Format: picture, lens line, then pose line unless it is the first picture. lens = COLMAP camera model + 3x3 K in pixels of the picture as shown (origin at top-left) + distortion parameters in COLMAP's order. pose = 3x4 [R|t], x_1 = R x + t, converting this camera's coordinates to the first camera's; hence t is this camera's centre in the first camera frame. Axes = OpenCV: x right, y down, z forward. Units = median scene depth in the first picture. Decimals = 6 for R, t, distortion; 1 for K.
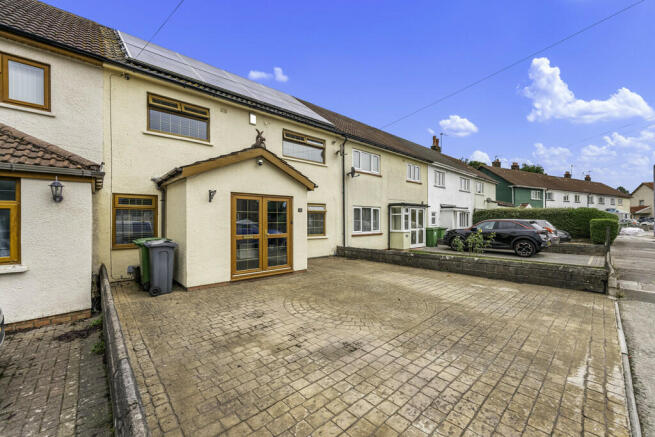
lens RADIAL K [[268.6, 0, 324.4], [0, 268.6, 219.6], [0, 0, 1]] dist [-0.000743, -0.000494]
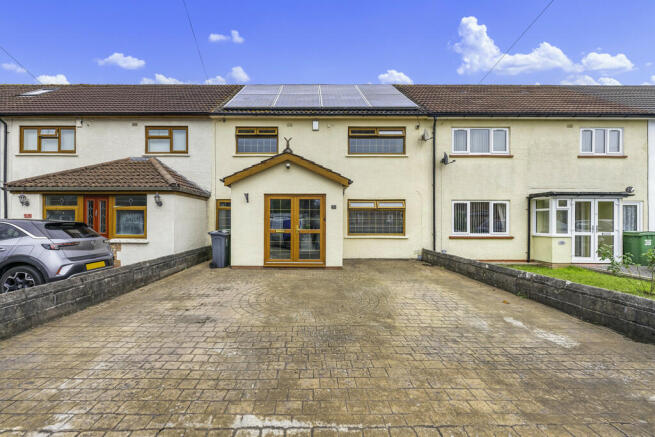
lens RADIAL K [[268.6, 0, 300.6], [0, 268.6, 221.1], [0, 0, 1]] dist [-0.000743, -0.000494]
pose [[0.730155, 0.005362, -0.683261, 0.573951], [-0.003035, 0.999985, 0.004604, 0.014879], [0.683275, -0.001288, 0.730160, 0.204326]]
